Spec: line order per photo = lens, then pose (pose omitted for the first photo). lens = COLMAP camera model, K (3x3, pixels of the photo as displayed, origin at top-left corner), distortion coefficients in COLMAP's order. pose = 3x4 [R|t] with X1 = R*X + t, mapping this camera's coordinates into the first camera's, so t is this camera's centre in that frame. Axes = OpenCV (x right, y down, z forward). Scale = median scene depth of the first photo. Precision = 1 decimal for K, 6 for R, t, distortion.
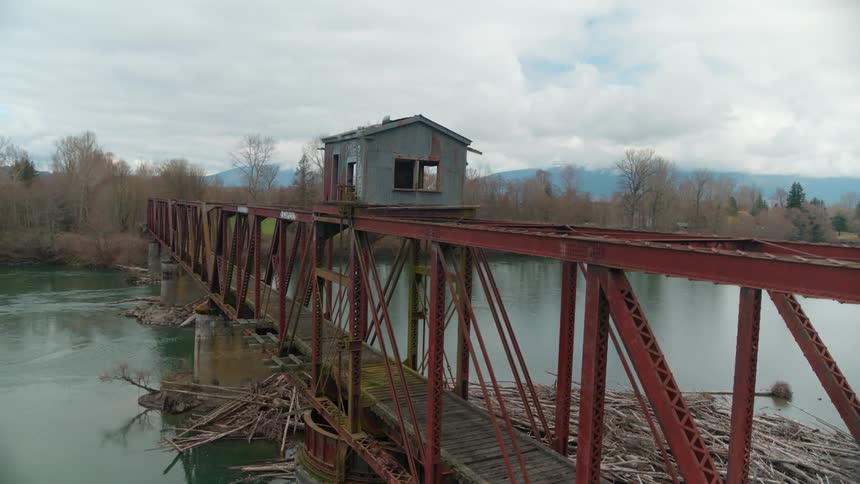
lens RADIAL K [[614.6, 0, 430.0], [0, 614.6, 242.0], [0, 0, 1]] dist [-0.110569, 0.068645]
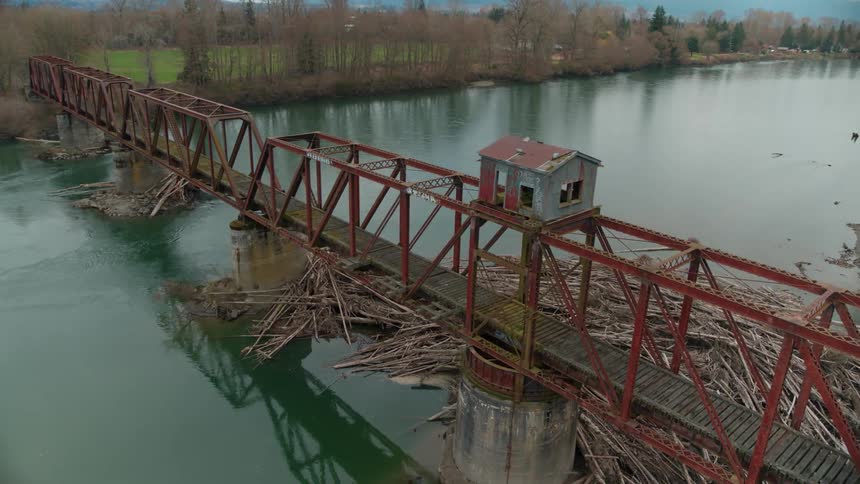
lens RADIAL K [[614.6, 0, 430.0], [0, 614.6, 242.0], [0, 0, 1]] dist [-0.110569, 0.068645]
pose [[0.973619, -0.086424, 0.211181, -0.161269], [0.019192, 0.953235, 0.301621, -0.108246], [-0.227373, -0.289611, 0.929746, -0.061375]]
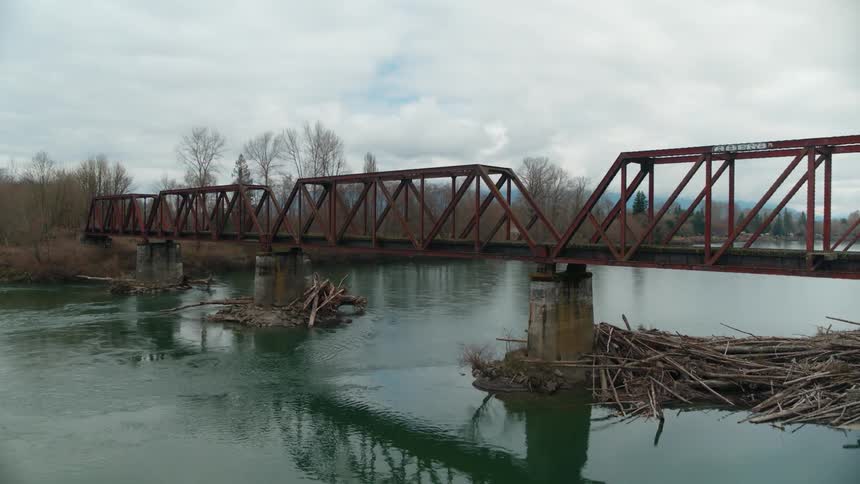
lens RADIAL K [[614.6, 0, 430.0], [0, 614.6, 242.0], [0, 0, 1]] dist [-0.110569, 0.068645]
pose [[0.950444, -0.025684, 0.309833, -0.480295], [0.035466, 0.999033, -0.025979, 0.046345], [-0.308866, 0.035680, 0.950436, 0.115969]]
